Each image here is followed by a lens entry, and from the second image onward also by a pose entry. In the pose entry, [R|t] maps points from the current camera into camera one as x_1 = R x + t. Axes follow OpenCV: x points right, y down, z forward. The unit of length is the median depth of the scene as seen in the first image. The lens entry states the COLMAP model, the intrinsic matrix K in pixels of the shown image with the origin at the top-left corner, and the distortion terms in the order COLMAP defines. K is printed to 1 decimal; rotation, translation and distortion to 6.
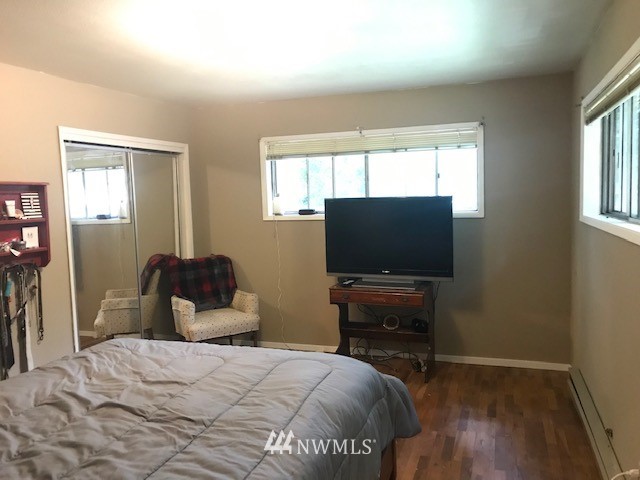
lens RADIAL K [[523.0, 0, 317.0], [0, 523.0, 239.1], [0, 0, 1]] dist [0.049275, -0.042584]
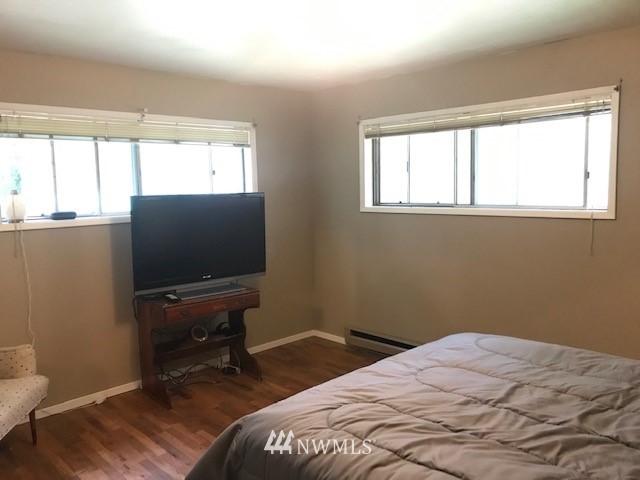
lens RADIAL K [[523.0, 0, 318.0], [0, 523.0, 240.8], [0, 0, 1]] dist [0.049275, -0.042584]
pose [[0.441505, -0.078402, 0.893827, -0.587588], [0.083510, 0.995442, 0.046065, -0.025346], [-0.893364, 0.054305, 0.446040, 0.426127]]
